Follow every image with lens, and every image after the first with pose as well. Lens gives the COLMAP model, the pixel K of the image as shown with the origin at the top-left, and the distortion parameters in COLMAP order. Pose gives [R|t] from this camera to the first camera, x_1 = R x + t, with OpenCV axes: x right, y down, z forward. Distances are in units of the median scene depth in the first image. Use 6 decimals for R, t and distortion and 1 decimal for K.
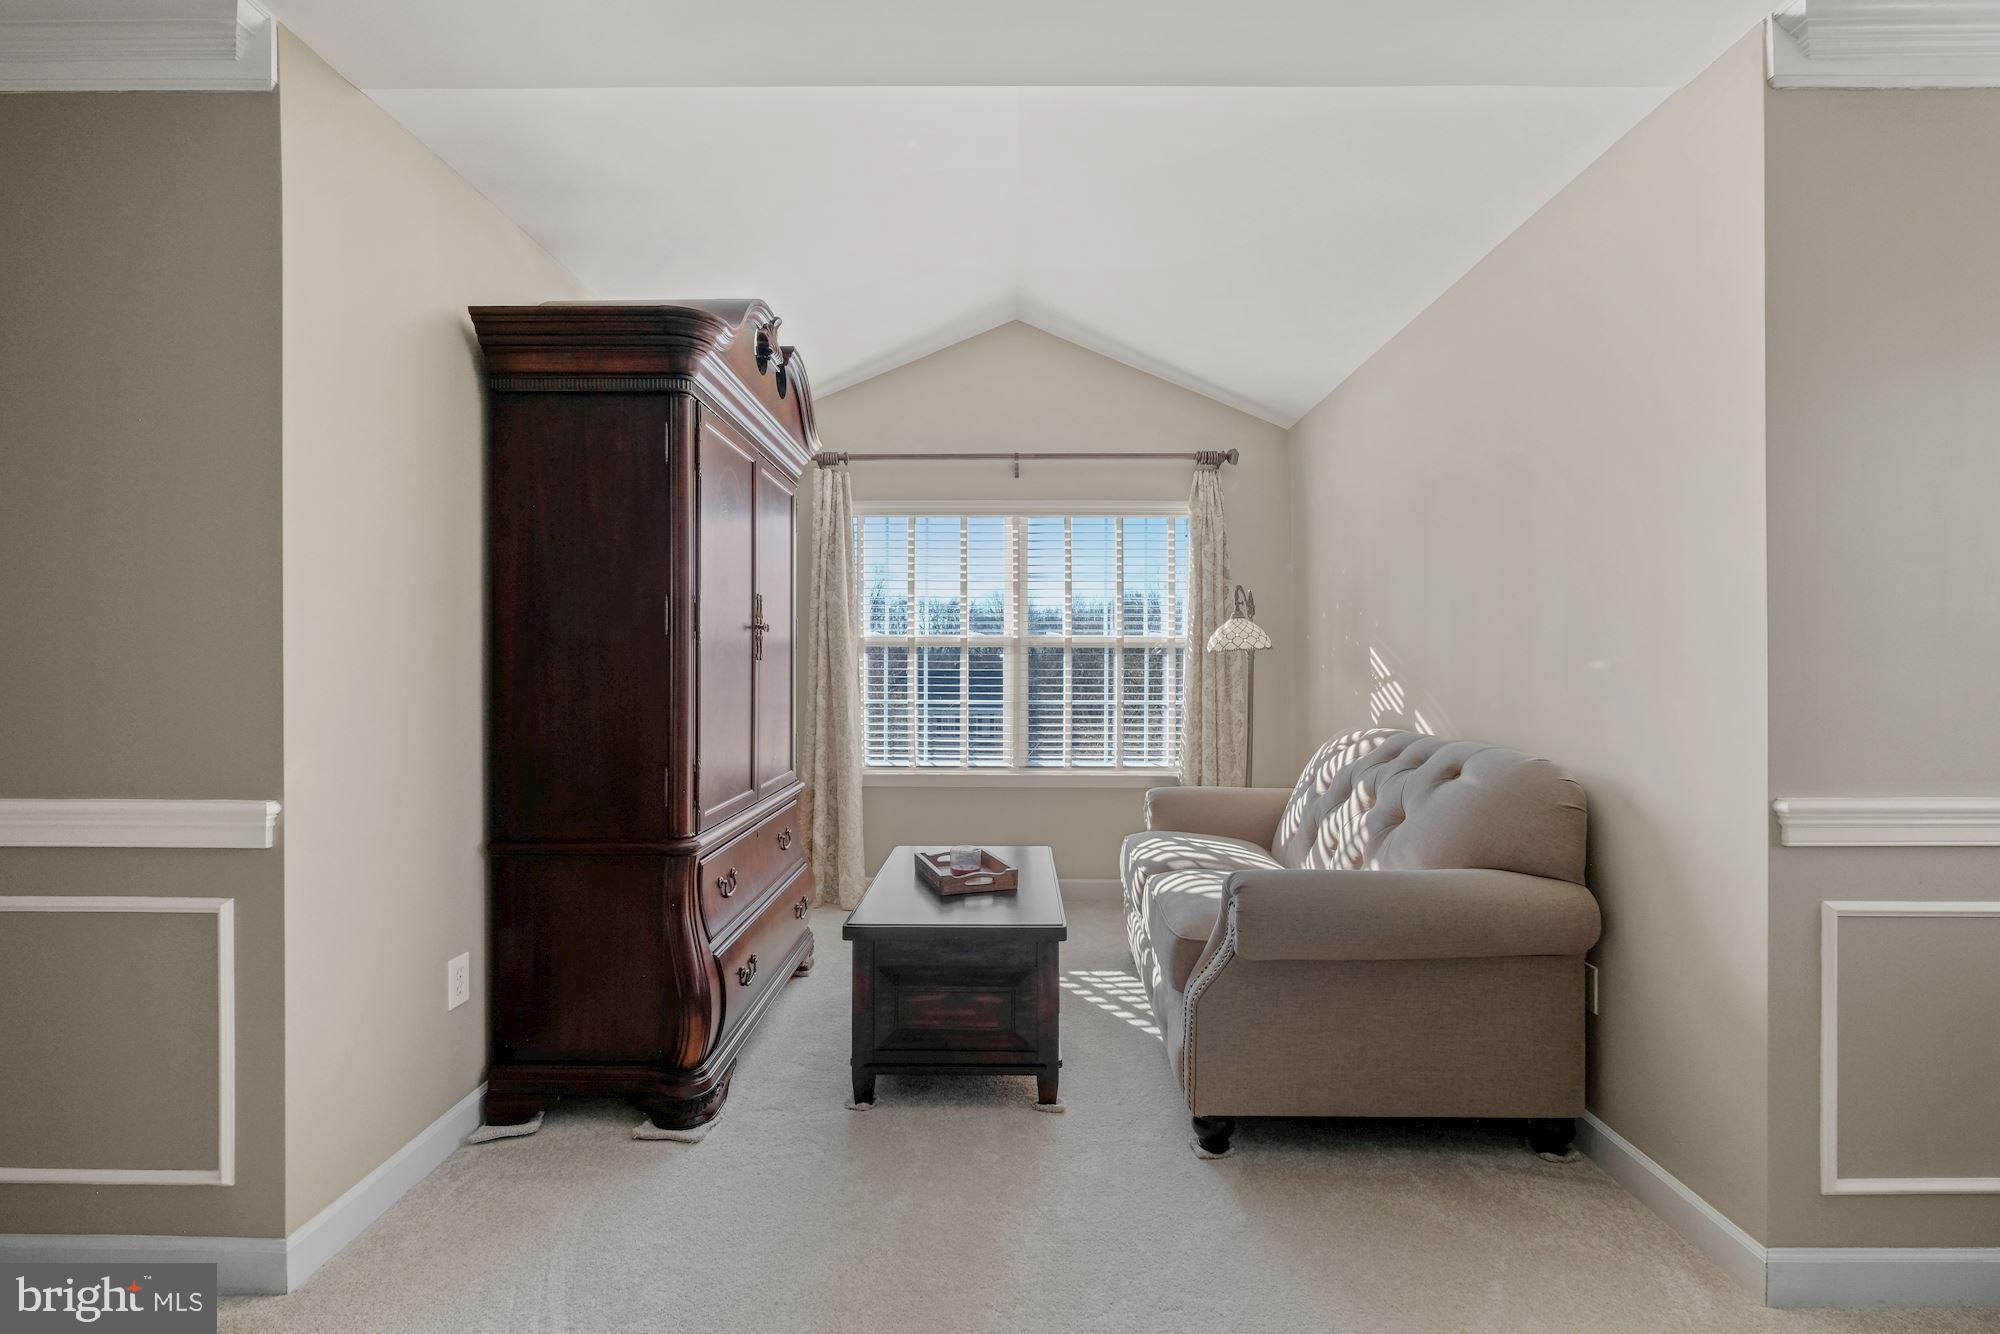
lens RADIAL K [[877.5, 0, 1006.7], [0, 877.5, 661.8], [0, 0, 1]] dist [-0.004214, -0.000243]
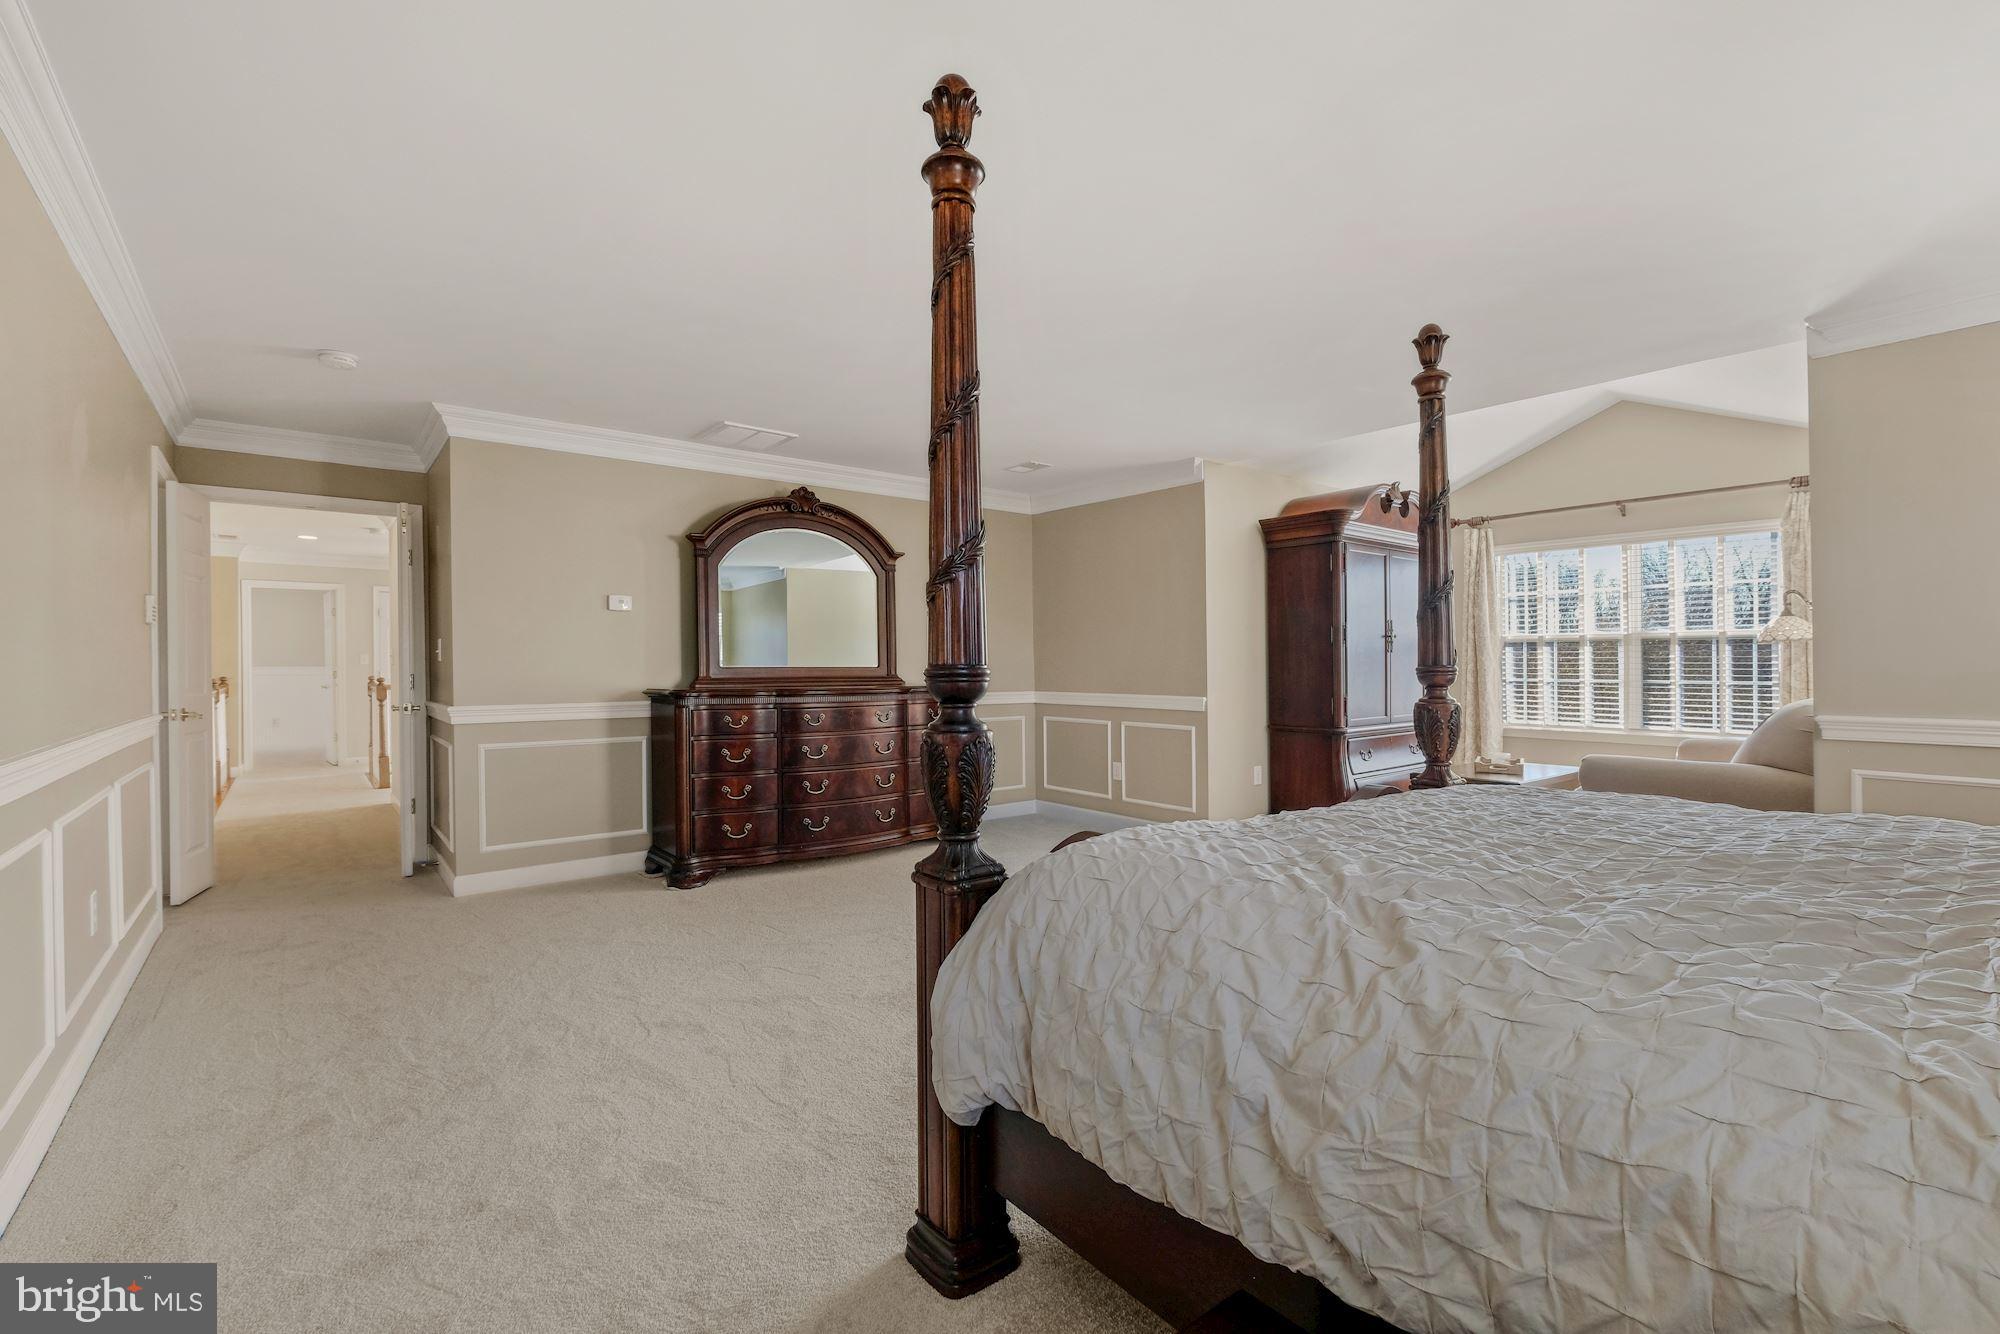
lens RADIAL K [[877.5, 0, 1009.0], [0, 877.5, 664.8], [0, 0, 1]] dist [-0.004214, -0.000243]
pose [[0.641419, -0.001507, -0.767189, 0.440110], [0.009189, 0.999941, 0.005719, 0.004190], [0.767135, -0.010718, 0.641396, -0.605255]]
